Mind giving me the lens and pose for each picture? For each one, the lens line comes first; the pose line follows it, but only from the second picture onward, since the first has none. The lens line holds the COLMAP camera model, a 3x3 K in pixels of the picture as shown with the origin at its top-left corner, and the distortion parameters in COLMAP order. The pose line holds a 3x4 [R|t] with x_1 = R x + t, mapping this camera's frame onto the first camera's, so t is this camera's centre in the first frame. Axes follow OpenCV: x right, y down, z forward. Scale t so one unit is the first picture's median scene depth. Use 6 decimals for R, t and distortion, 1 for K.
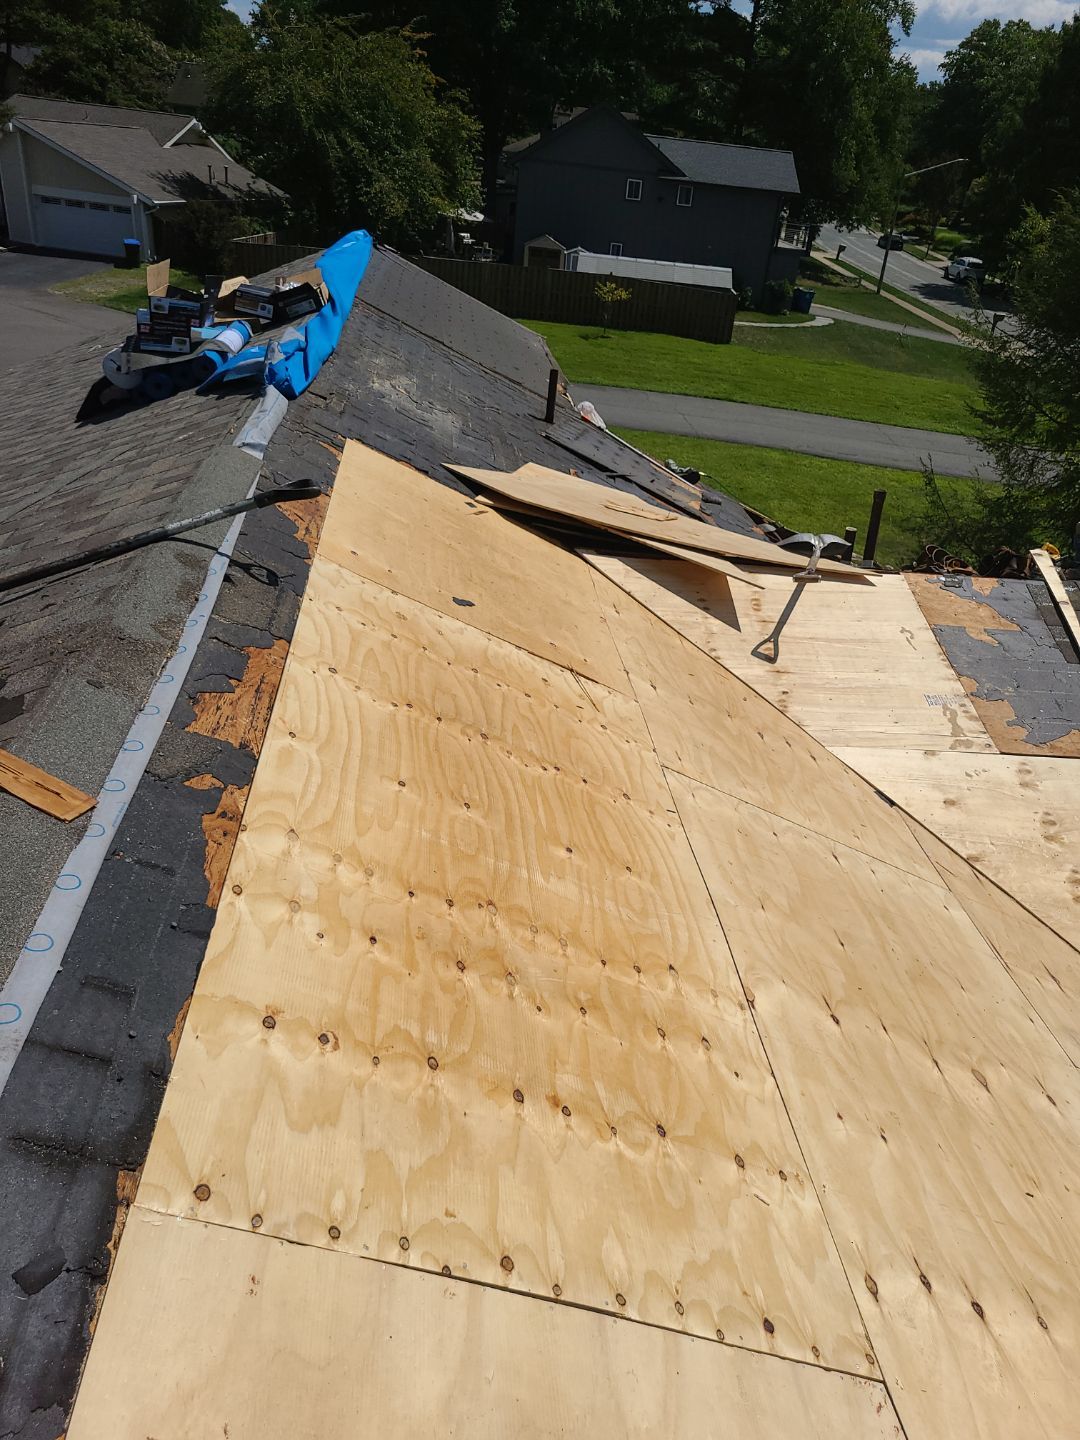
lens RADIAL K [[1048.0, 0, 565.6], [0, 1048.0, 722.1], [0, 0, 1]] dist [0.057661, -0.042887]
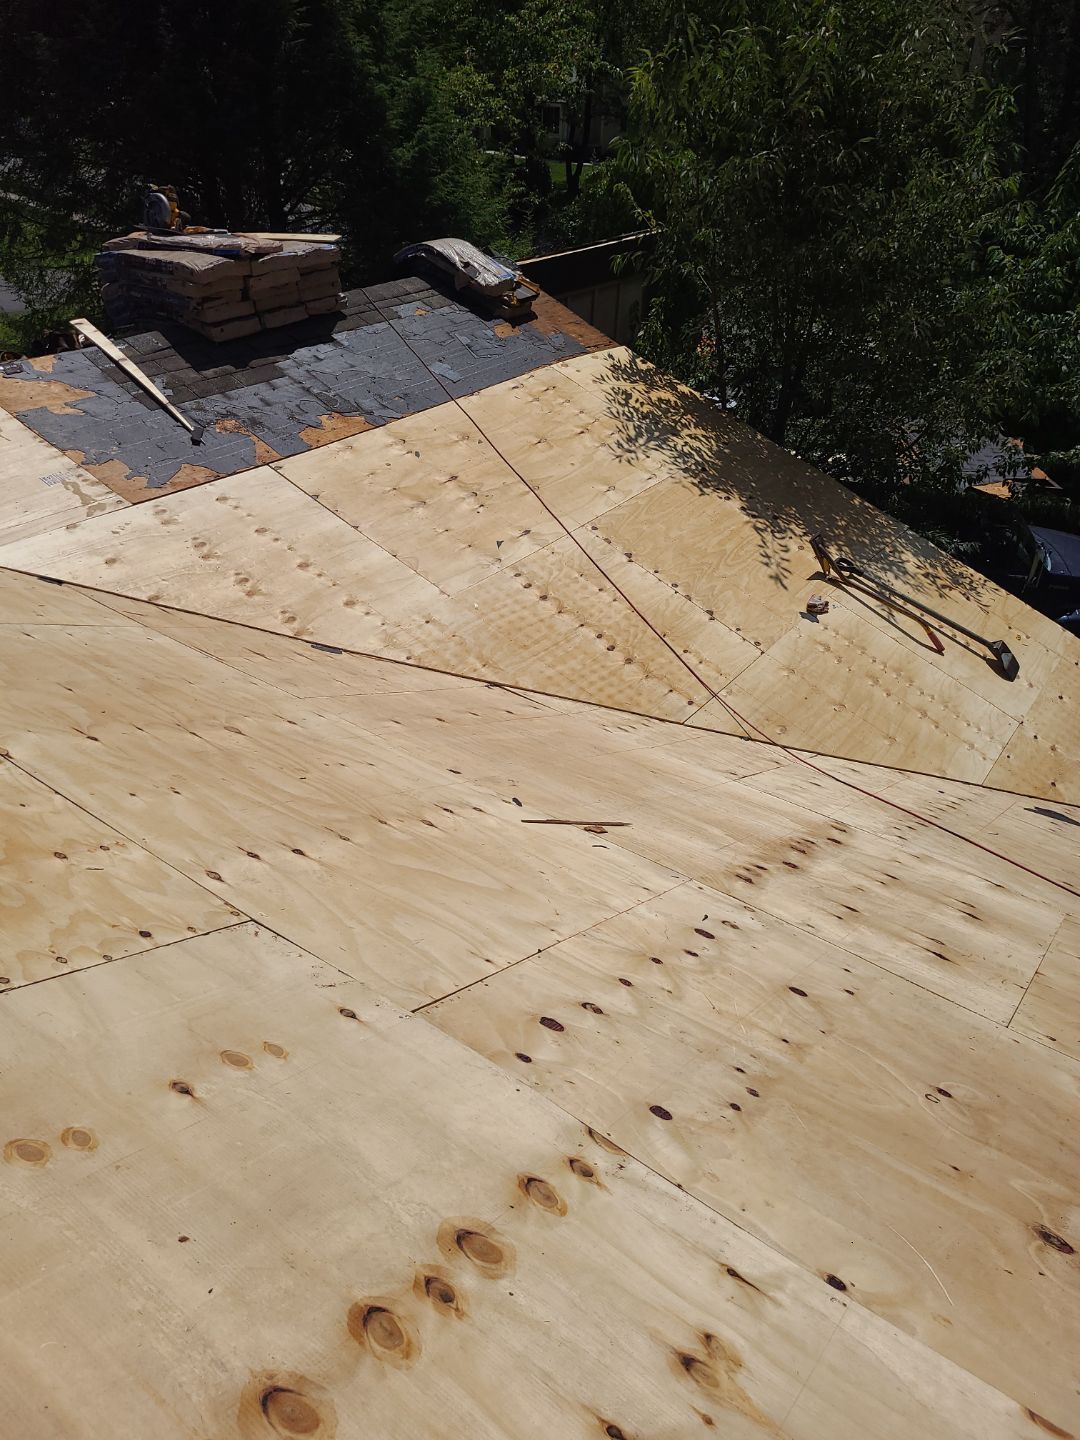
lens RADIAL K [[1058.1, 0, 499.0], [0, 1058.1, 702.5], [0, 0, 1]] dist [0.035015, -0.028555]
pose [[0.685408, -0.454591, 0.568826, -0.028130], [0.381960, 0.889539, 0.250653, 0.076510], [-0.619937, 0.045469, 0.783333, -0.041066]]
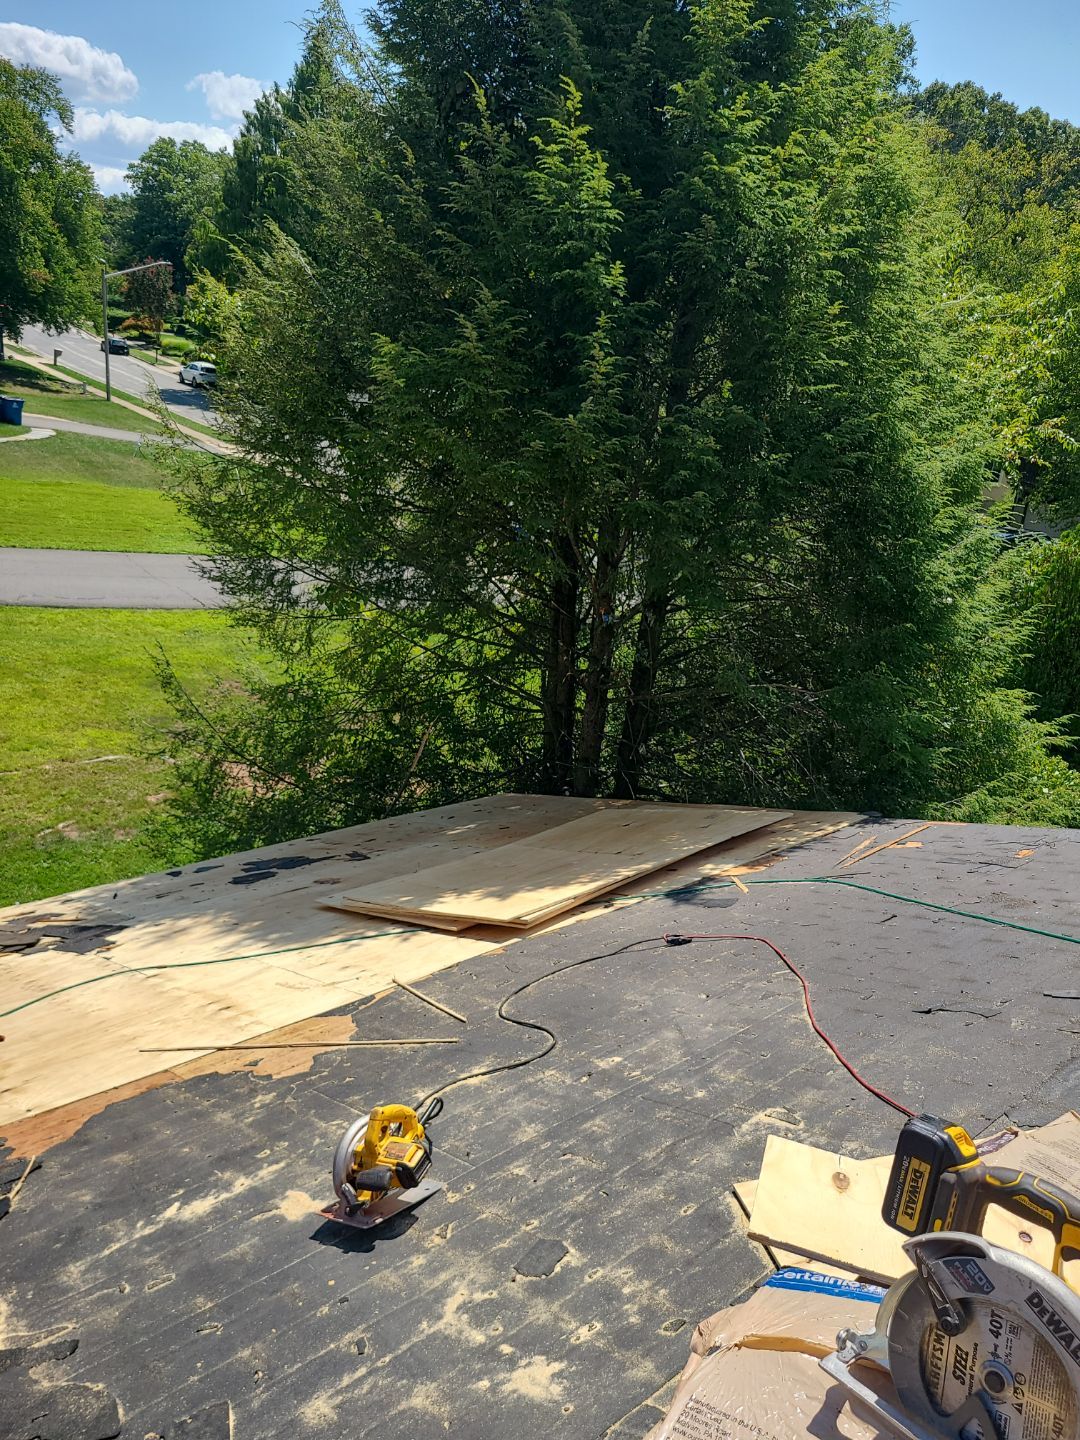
lens RADIAL K [[1109.4, 0, 586.3], [0, 1109.4, 728.2], [0, 0, 1]] dist [0.026972, -0.030897]
pose [[0.796624, -0.201242, 0.569992, 0.532745], [0.254781, 0.966887, -0.014713, -0.424973], [-0.548157, 0.156944, 0.821518, 1.051620]]
